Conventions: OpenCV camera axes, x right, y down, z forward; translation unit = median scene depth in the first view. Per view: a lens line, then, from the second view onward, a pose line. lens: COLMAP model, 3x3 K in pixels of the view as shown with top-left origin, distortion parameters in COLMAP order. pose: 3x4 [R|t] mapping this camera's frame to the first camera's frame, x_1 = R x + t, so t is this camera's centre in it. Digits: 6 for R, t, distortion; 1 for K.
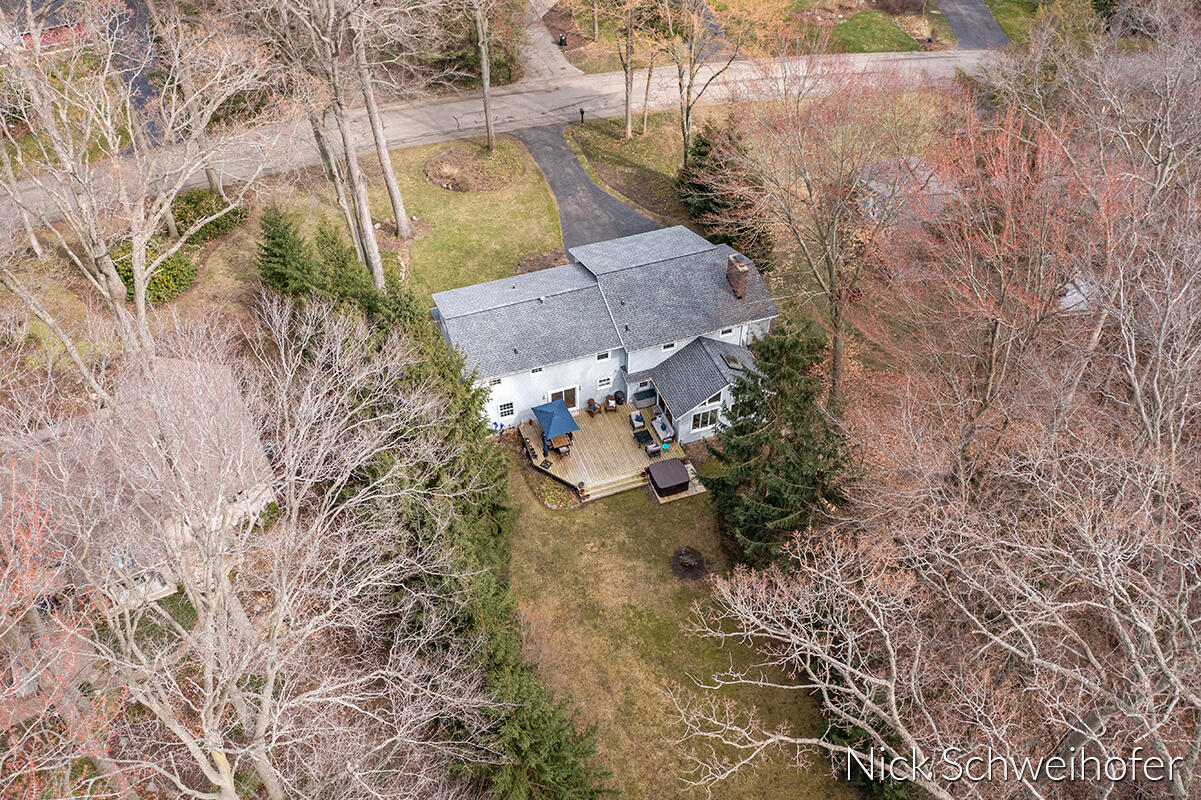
lens RADIAL K [[952.3, 0, 598.9], [0, 952.3, 403.7], [0, 0, 1]] dist [-0.016163, 0.006099]
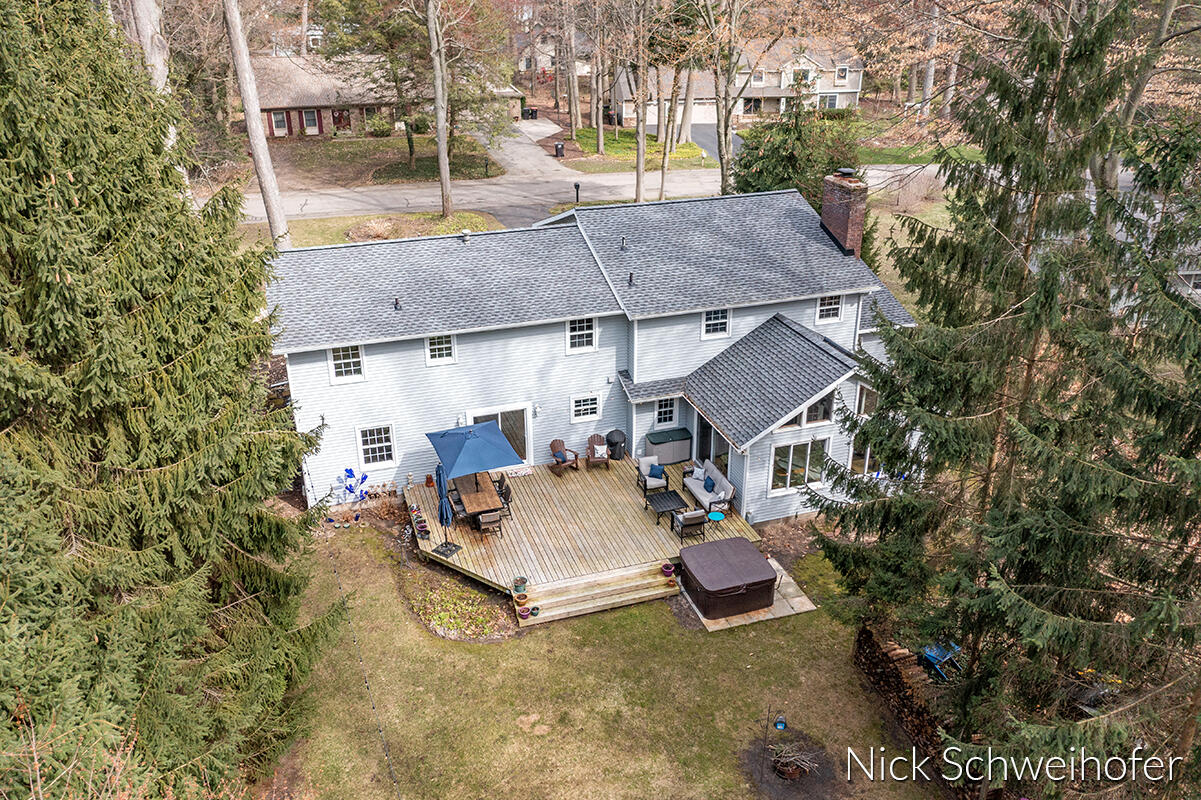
lens RADIAL K [[952.3, 0, 601.9], [0, 952.3, 398.6], [0, 0, 1]] dist [-0.016163, 0.006099]
pose [[0.999794, 0.011564, -0.016694, 0.022799], [-0.016621, 0.938281, -0.345474, 0.146819], [0.011668, 0.345680, 0.938280, 0.550543]]
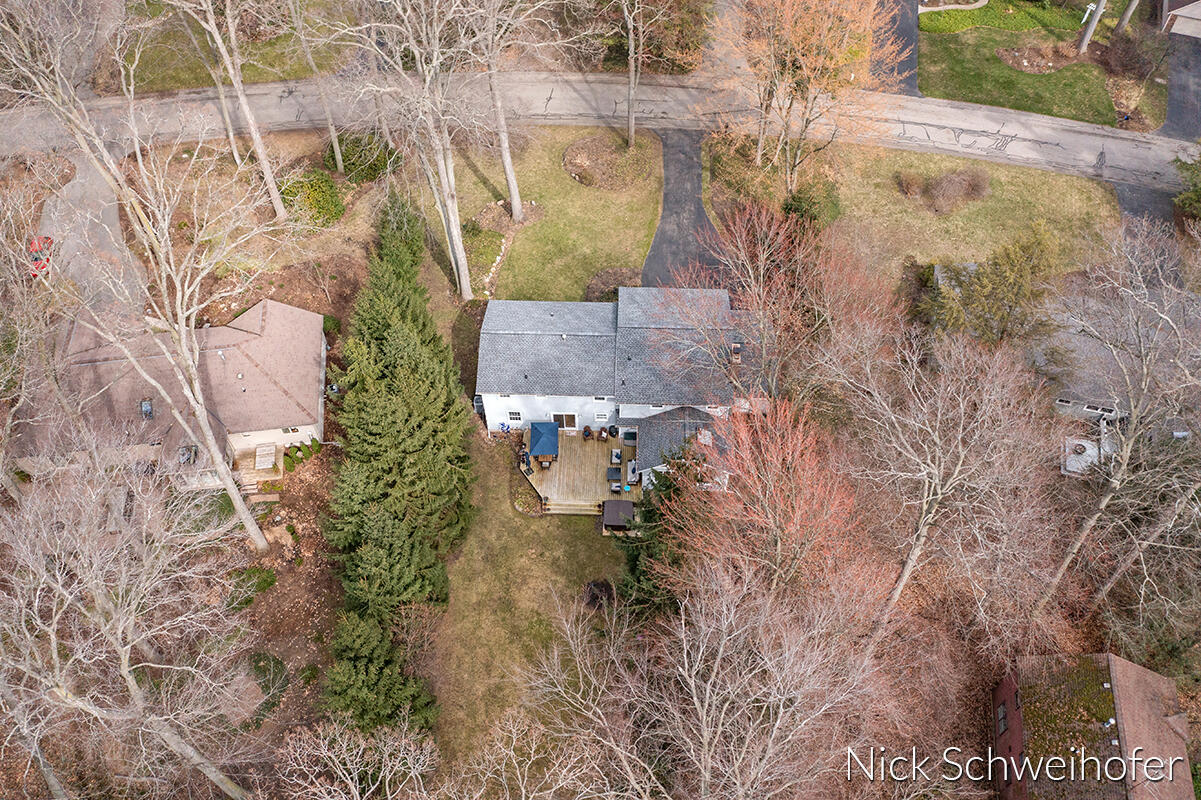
lens RADIAL K [[952.3, 0, 603.3], [0, 952.3, 398.5], [0, 0, 1]] dist [-0.016163, 0.006099]
pose [[0.927927, 0.297145, -0.225069, 0.270607], [-0.259370, 0.948342, 0.182689, -0.263406], [0.267727, -0.111146, 0.957063, -0.116082]]
